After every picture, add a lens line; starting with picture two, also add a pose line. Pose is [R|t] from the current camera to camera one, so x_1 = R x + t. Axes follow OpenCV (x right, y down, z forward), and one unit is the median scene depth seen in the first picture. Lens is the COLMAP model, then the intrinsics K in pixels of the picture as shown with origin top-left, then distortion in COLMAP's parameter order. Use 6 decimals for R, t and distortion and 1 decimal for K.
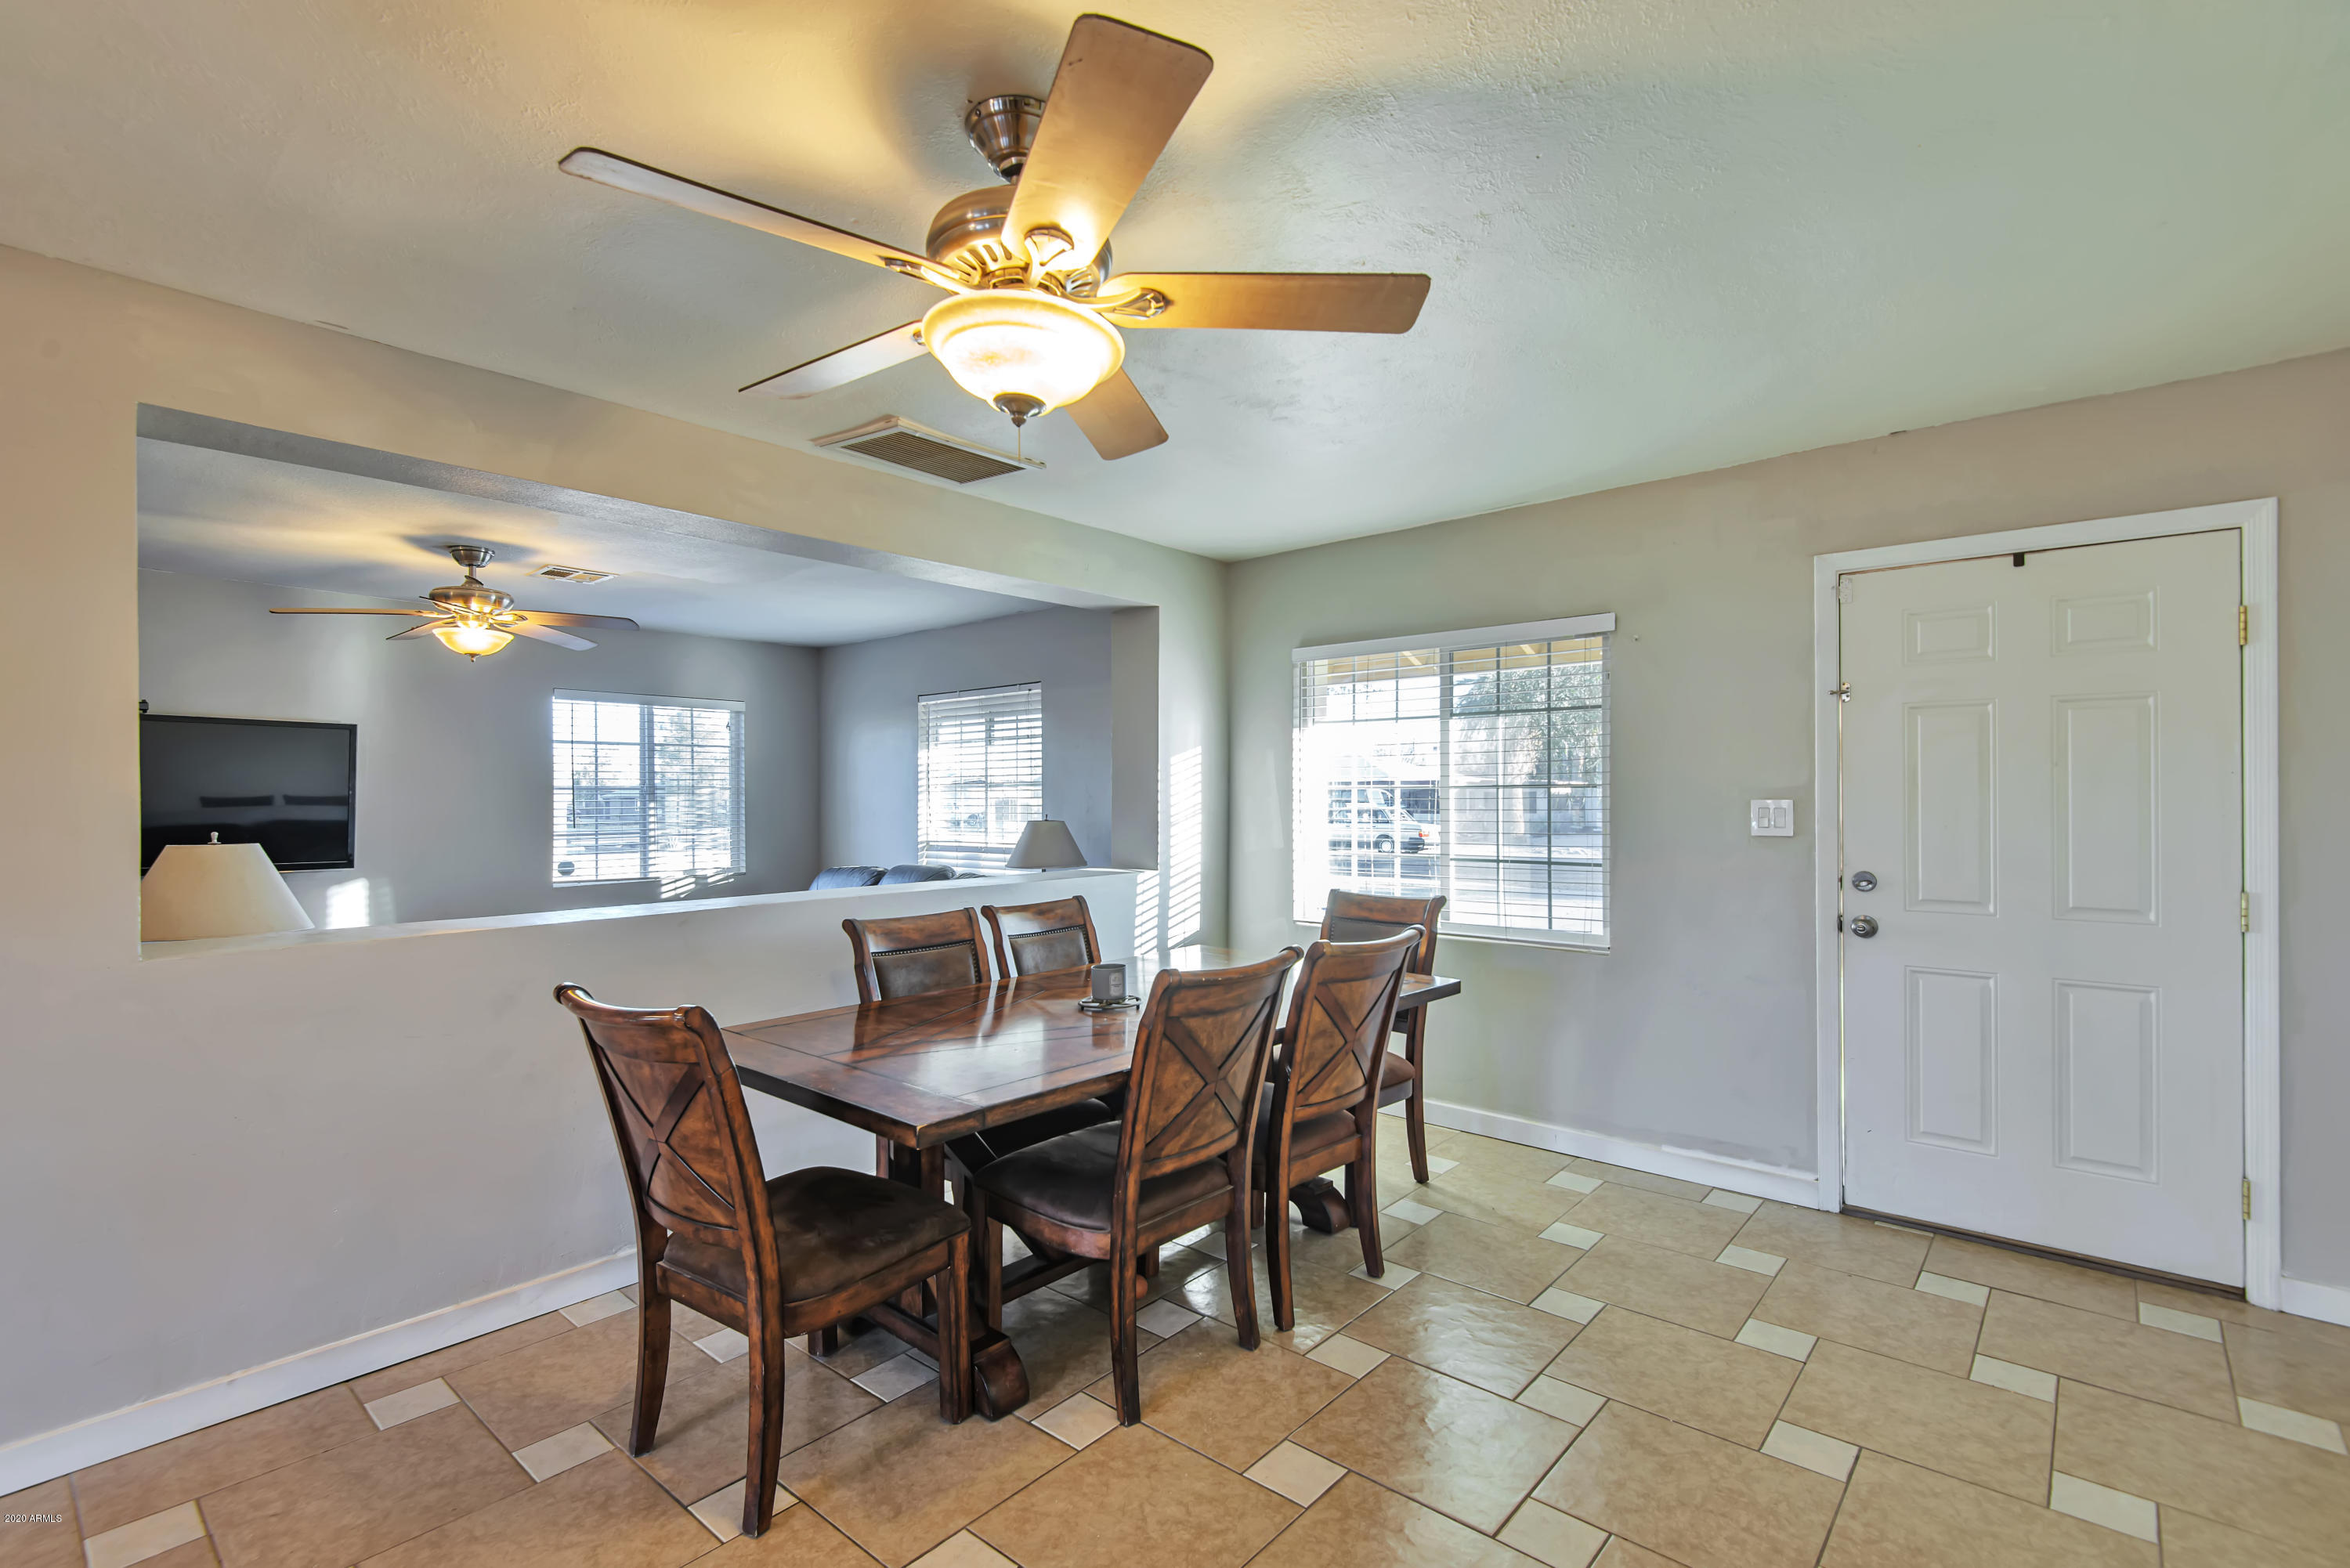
lens RADIAL K [[1072.2, 0, 1167.7], [0, 1072.2, 798.0], [0, 0, 1]] dist [0.000214, 0.000175]
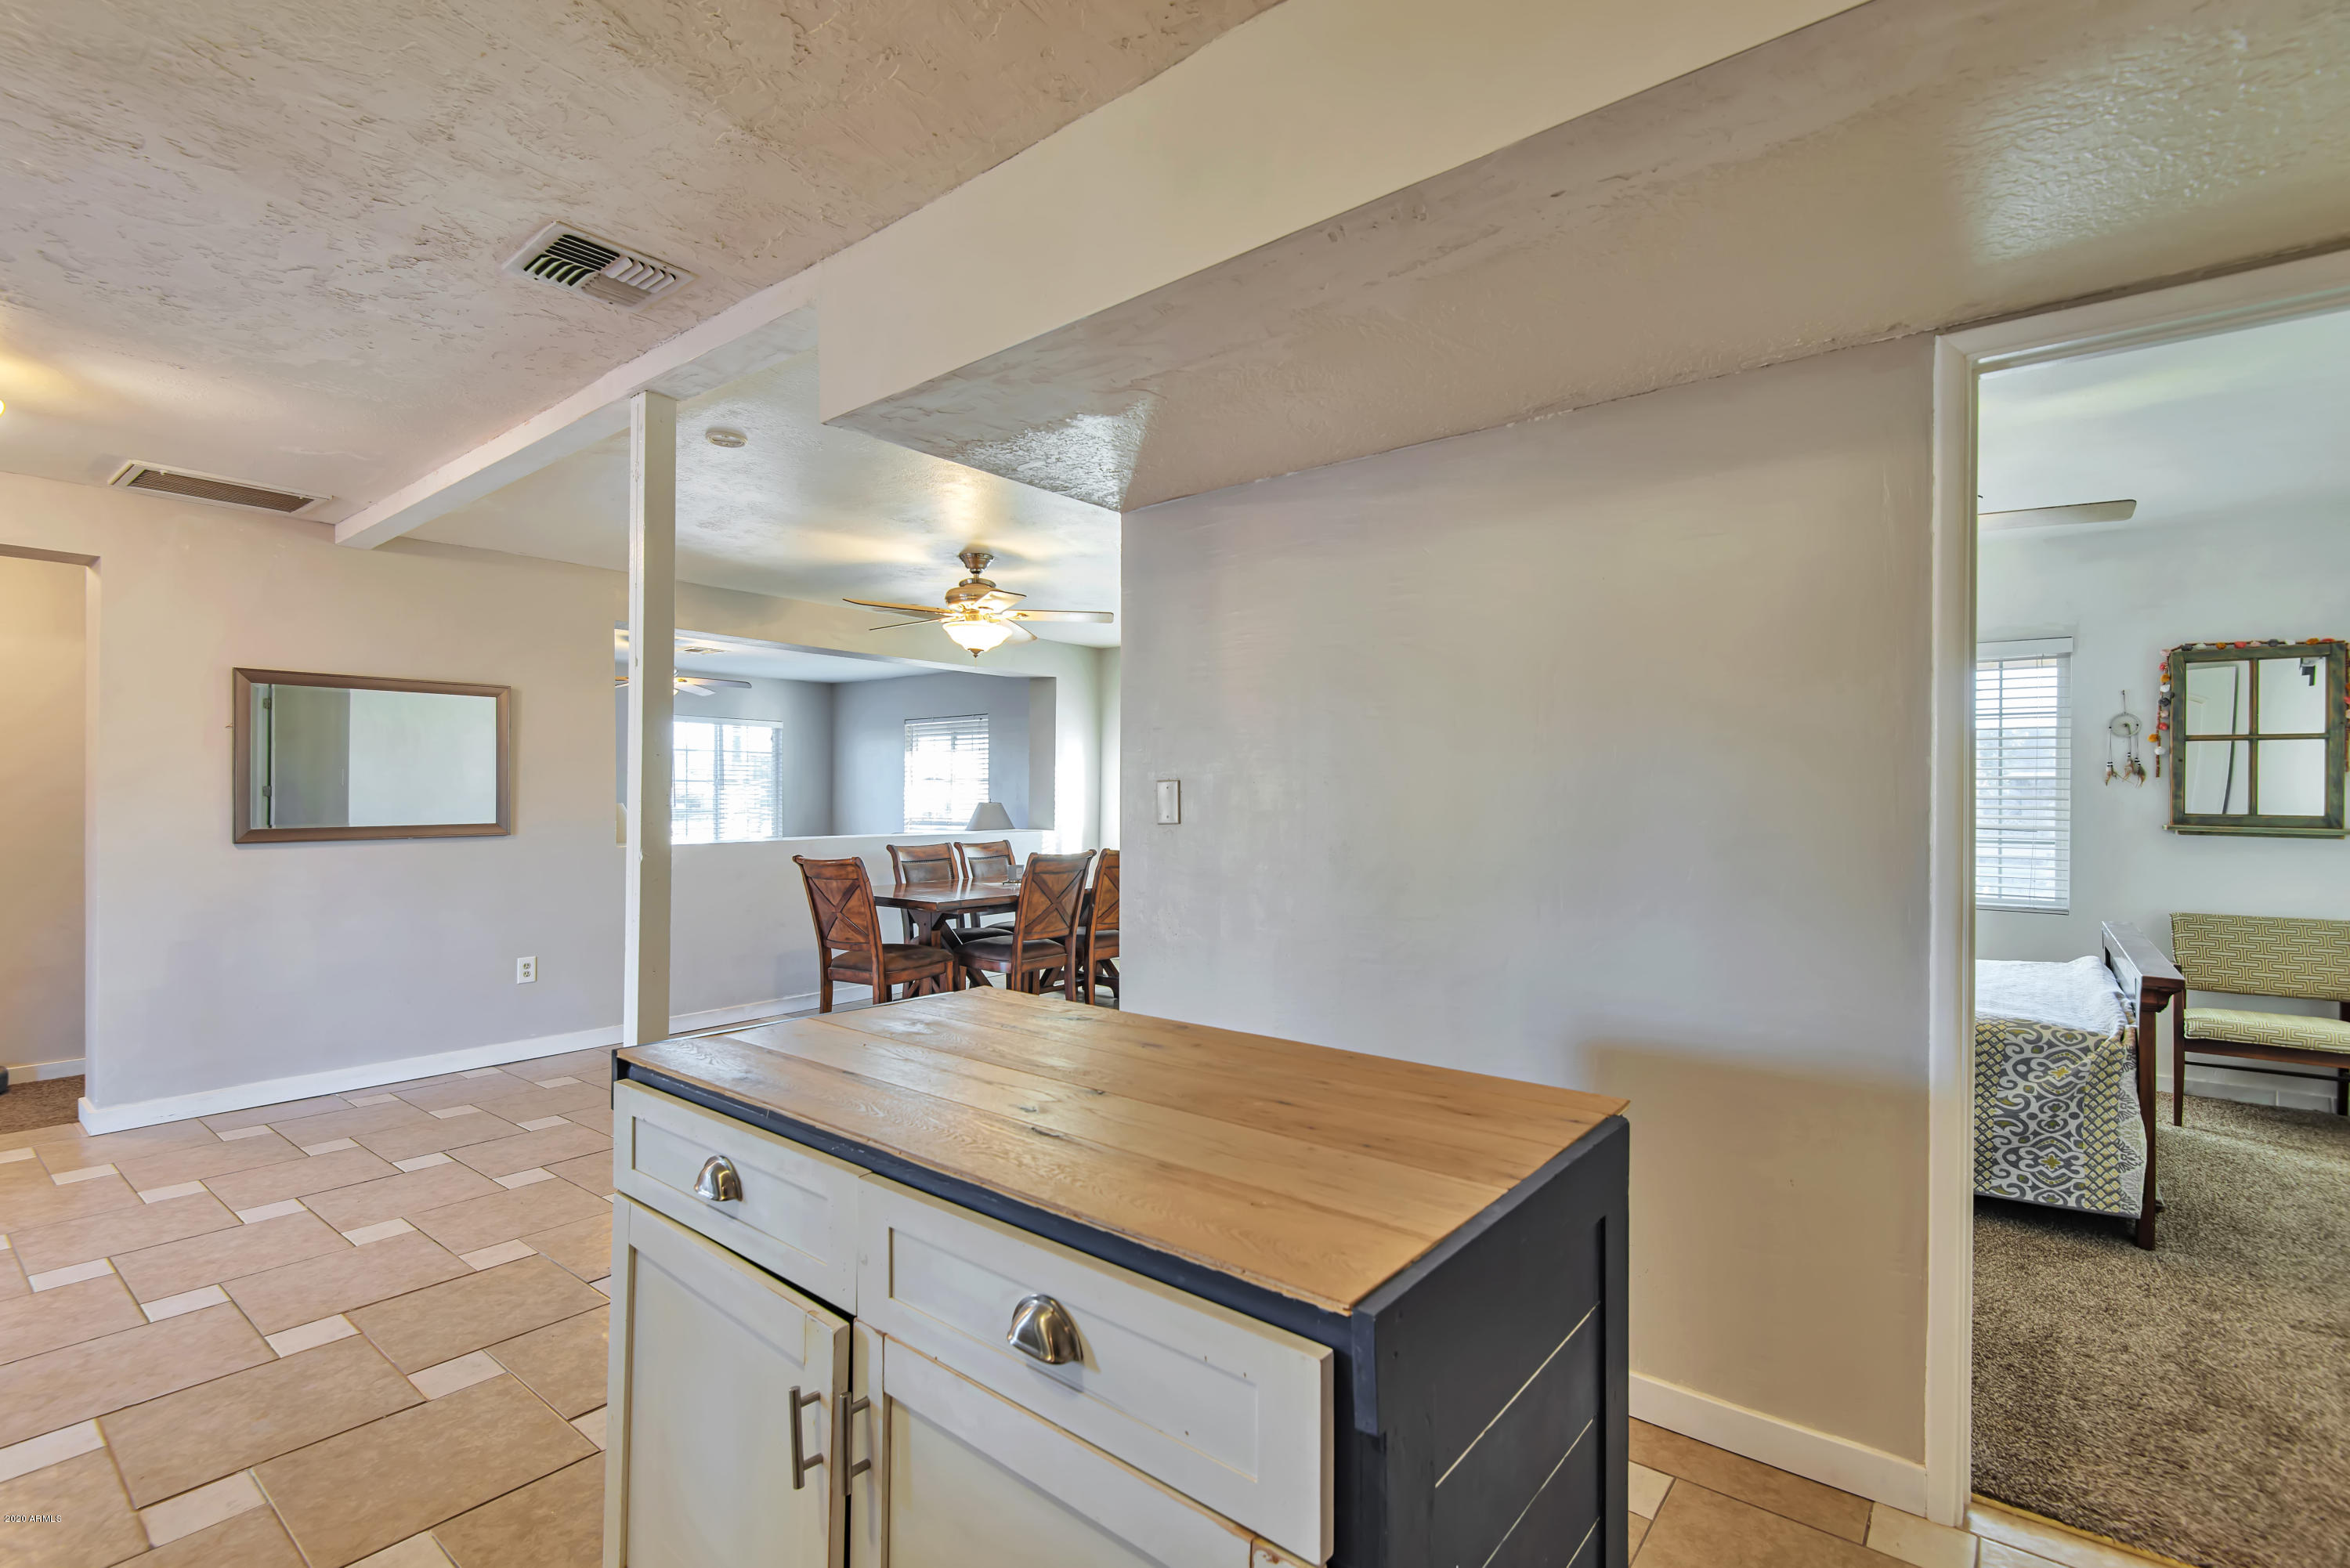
lens RADIAL K [[1072.2, 0, 1159.2], [0, 1072.2, 790.5], [0, 0, 1]] dist [0.000214, 0.000175]
pose [[0.999278, 0.009710, 0.036740, 0.121065], [-0.009473, 0.999933, -0.006610, 0.016867], [-0.036802, 0.006257, 0.999303, -0.924108]]
